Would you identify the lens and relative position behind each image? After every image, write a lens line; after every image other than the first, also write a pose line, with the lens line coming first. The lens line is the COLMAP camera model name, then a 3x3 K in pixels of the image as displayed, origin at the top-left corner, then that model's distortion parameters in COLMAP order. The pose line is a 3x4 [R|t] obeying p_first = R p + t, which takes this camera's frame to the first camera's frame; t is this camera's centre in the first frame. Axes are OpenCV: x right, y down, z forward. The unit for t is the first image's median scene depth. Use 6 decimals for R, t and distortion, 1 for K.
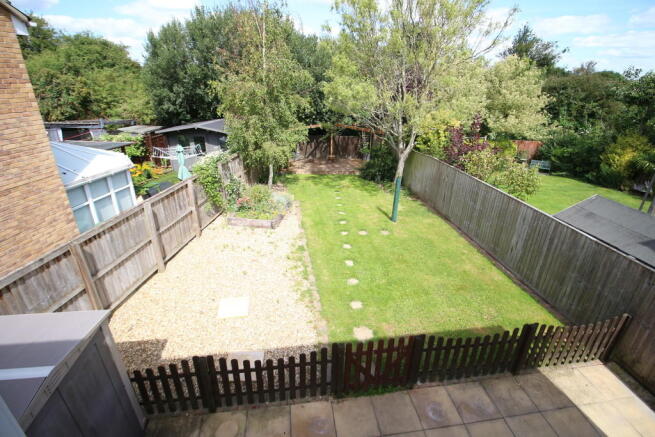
lens RADIAL K [[305.7, 0, 327.5], [0, 305.7, 218.5], [0, 0, 1]] dist [-0.002601, -0.000836]
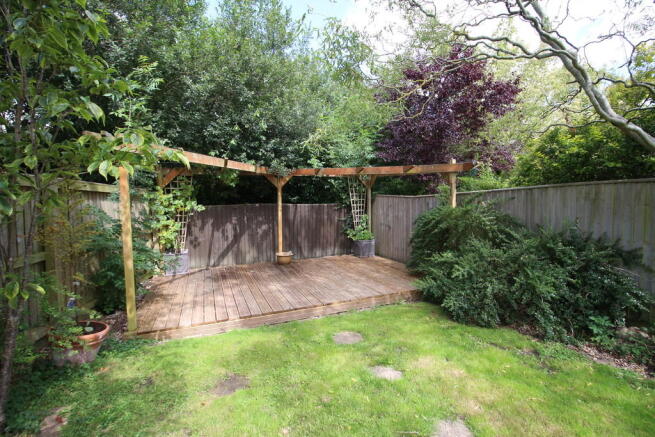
lens RADIAL K [[305.7, 0, 327.5], [0, 305.7, 218.5], [0, 0, 1]] dist [-0.002601, -0.000836]
pose [[0.945106, -0.051858, 0.322624, -0.182844], [0.156161, 0.938962, -0.306535, -0.411849], [-0.287035, 0.340089, 0.895517, 2.143008]]
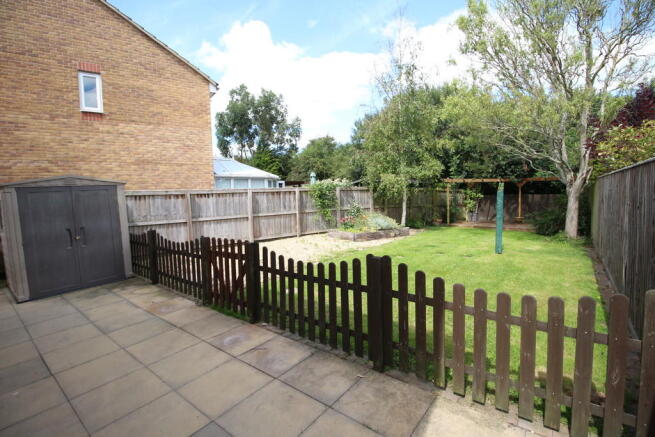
lens RADIAL K [[305.7, 0, 327.5], [0, 305.7, 218.5], [0, 0, 1]] dist [-0.002601, -0.000836]
pose [[0.684028, 0.022185, -0.729118, 0.860281], [-0.261268, 0.940676, -0.216488, 0.356462], [0.681061, 0.338579, 0.649246, 0.437063]]
